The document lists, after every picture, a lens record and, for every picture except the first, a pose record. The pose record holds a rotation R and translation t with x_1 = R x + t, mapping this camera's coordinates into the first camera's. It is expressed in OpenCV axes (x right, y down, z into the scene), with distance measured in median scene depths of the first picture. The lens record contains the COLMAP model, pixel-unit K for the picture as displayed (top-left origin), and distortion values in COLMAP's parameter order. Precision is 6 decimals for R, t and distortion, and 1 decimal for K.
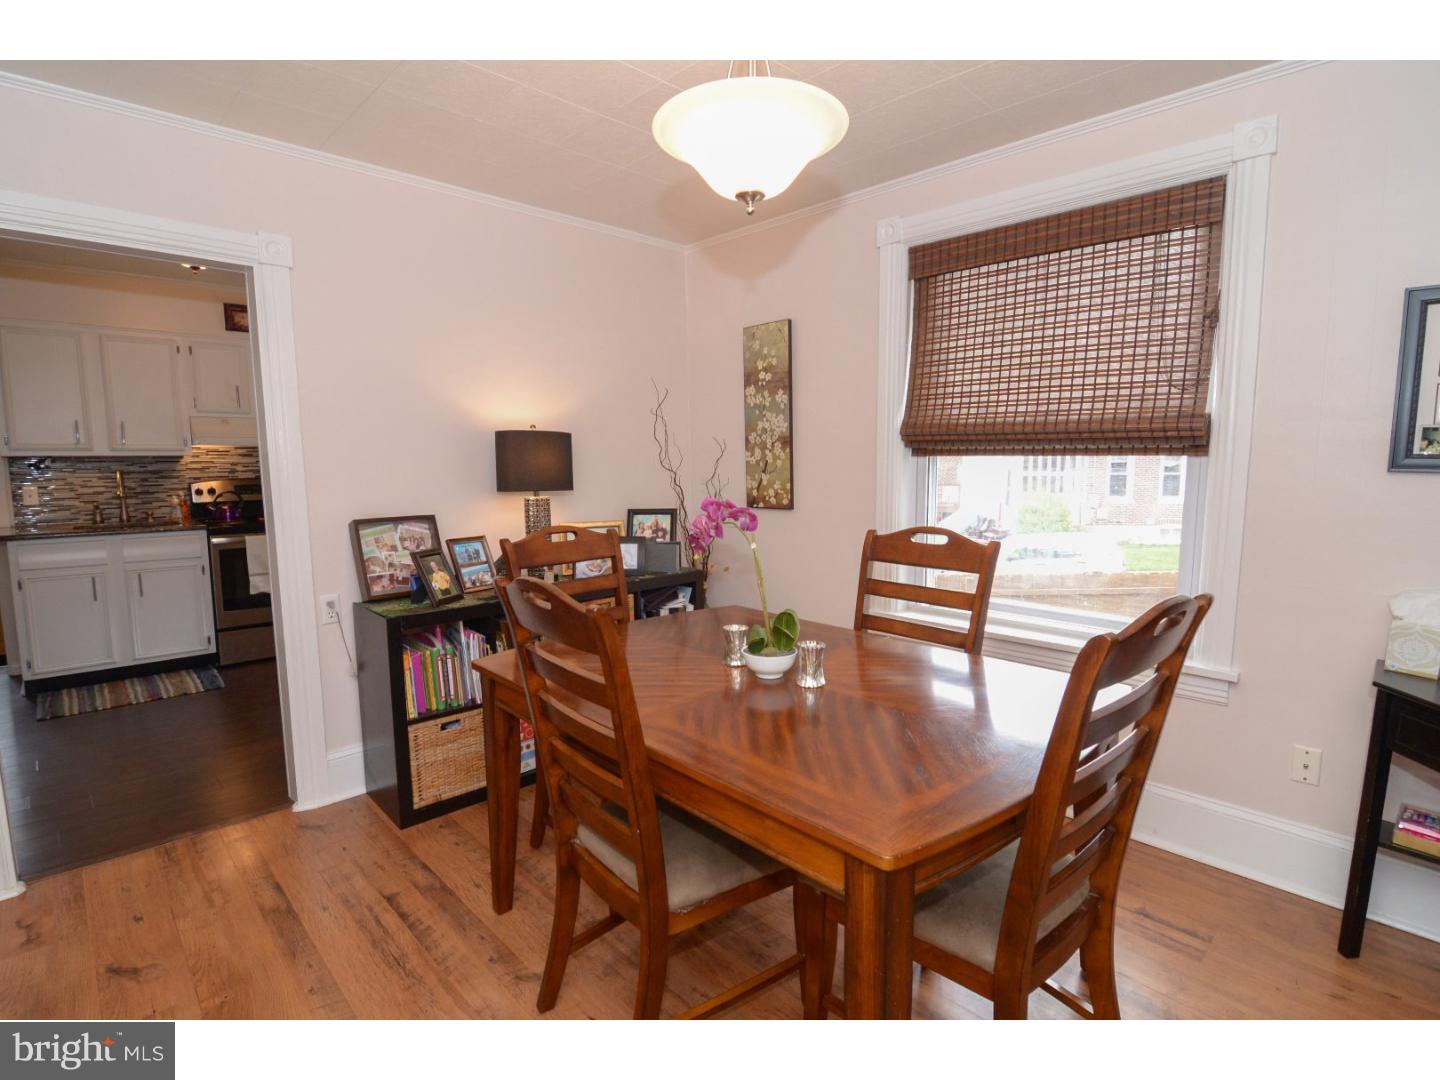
lens RADIAL K [[745.5, 0, 729.5], [0, 745.5, 543.8], [0, 0, 1]] dist [-0.013022, -0.000524]
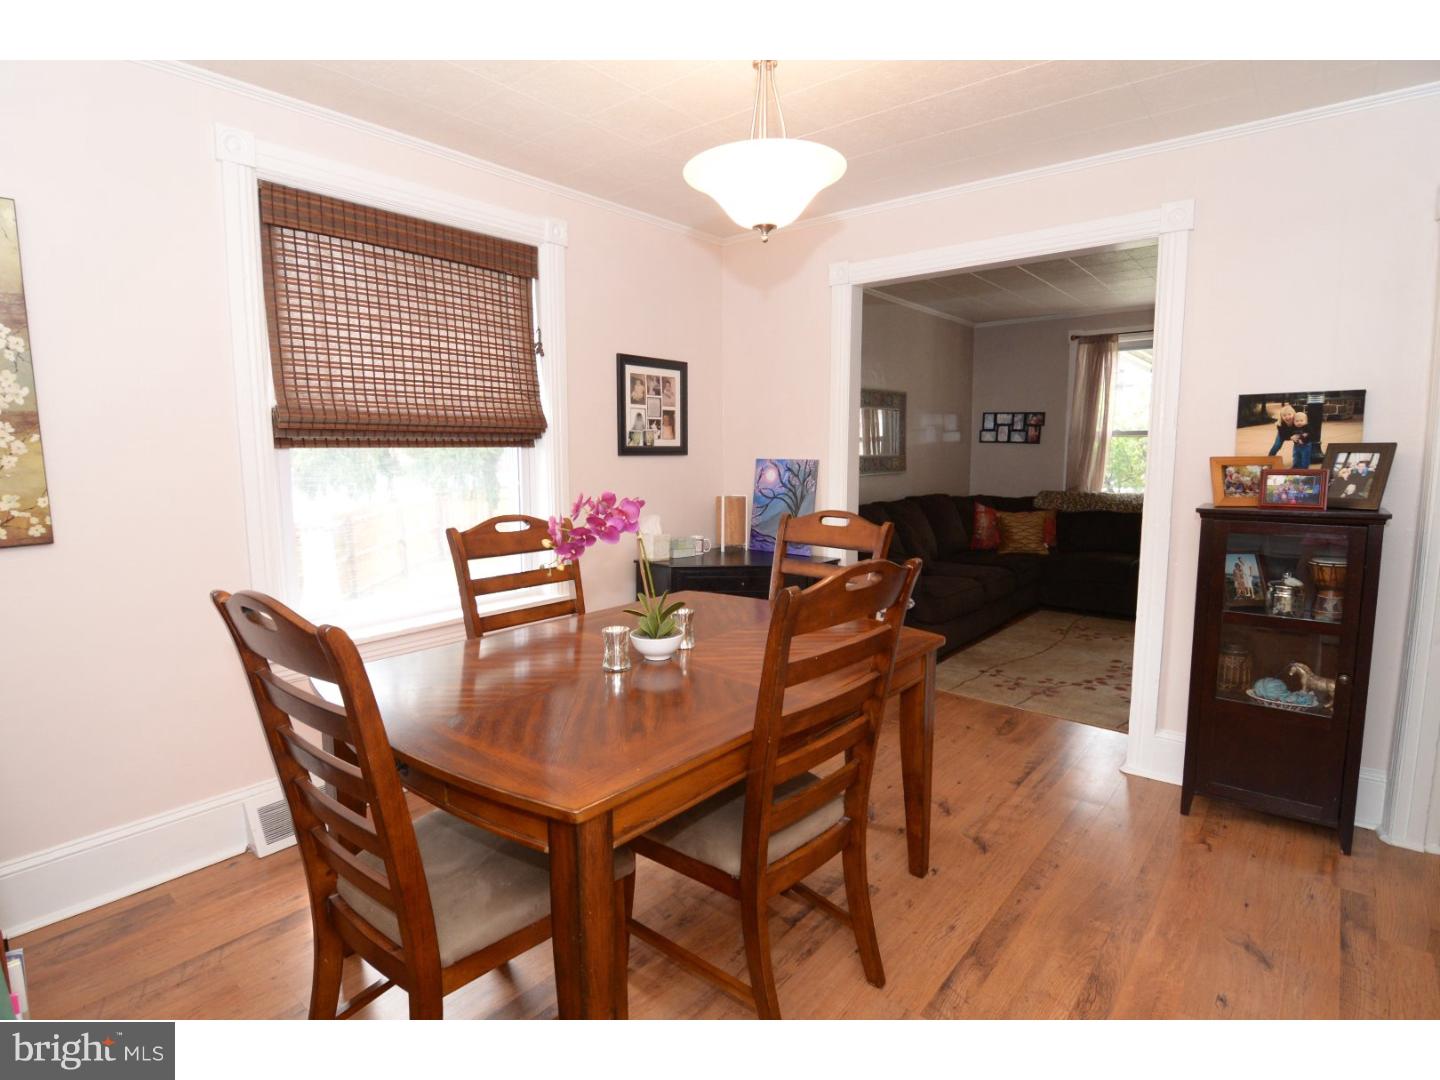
lens RADIAL K [[745.5, 0, 729.5], [0, 745.5, 543.8], [0, 0, 1]] dist [-0.013022, -0.000524]
pose [[-0.133618, -0.121678, 0.983535, -0.423677], [0.121246, 0.982972, 0.138080, -0.047739], [-0.983588, 0.137700, -0.116590, 0.443207]]
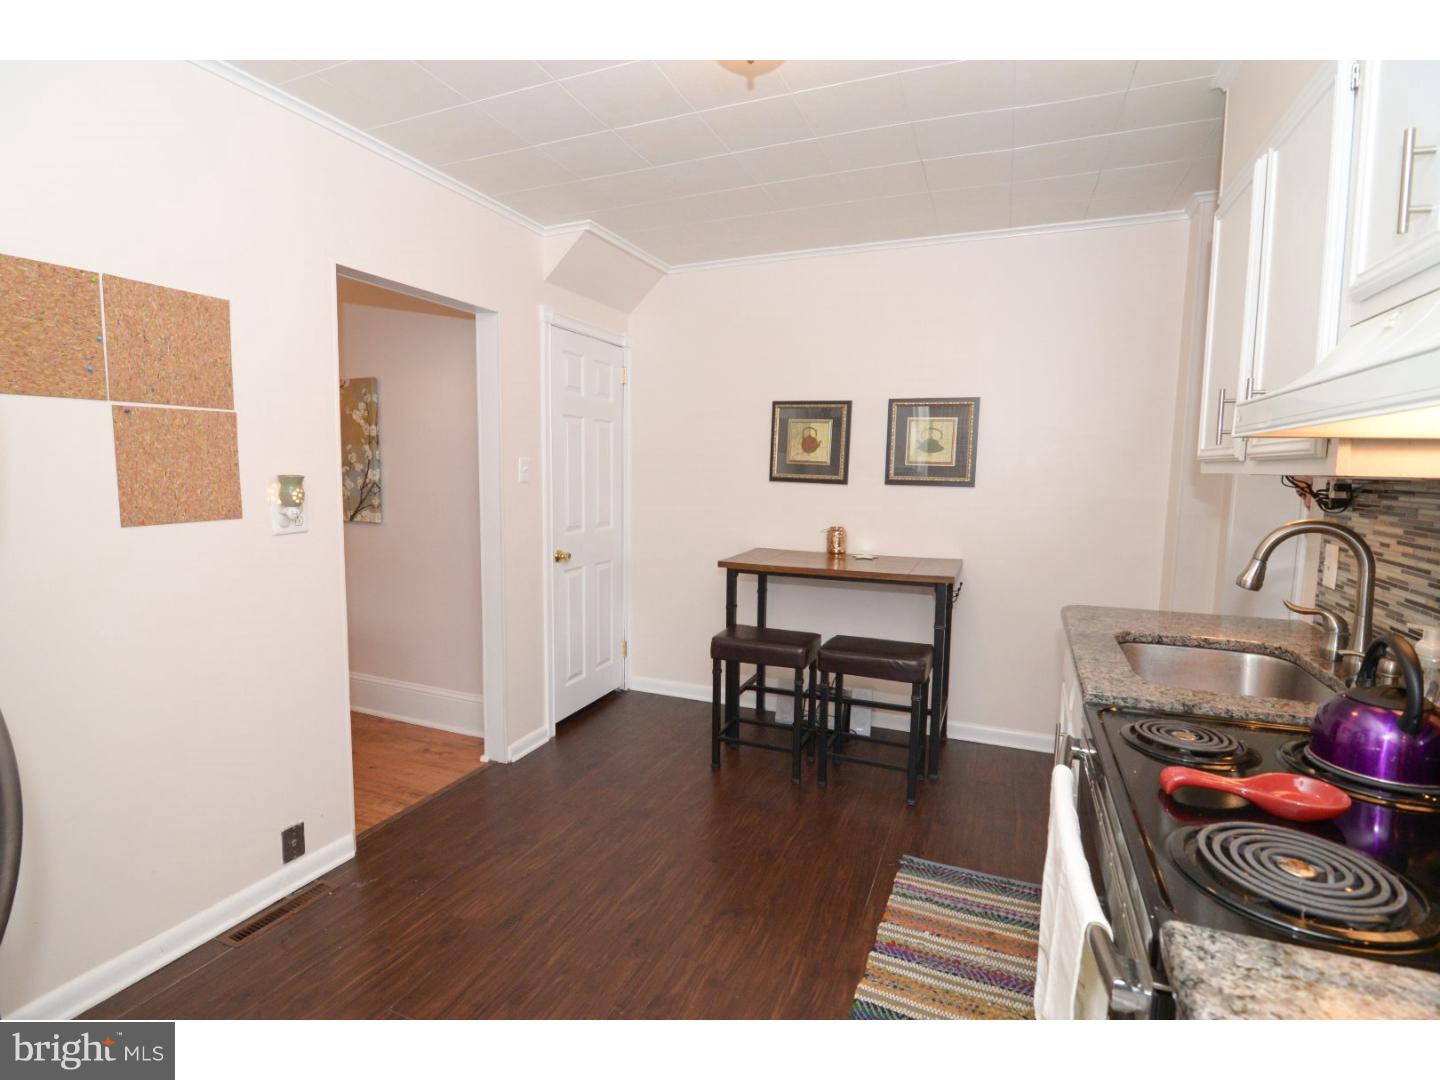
lens RADIAL K [[689.3, 0, 716.8], [0, 689.3, 538.5], [0, 0, 1]] dist [-0.002339, -0.014376]
pose [[-0.919124, 0.031559, -0.392703, -0.443318], [-0.053529, 0.977539, 0.203844, -0.139783], [0.390316, 0.208379, -0.896790, 1.179492]]
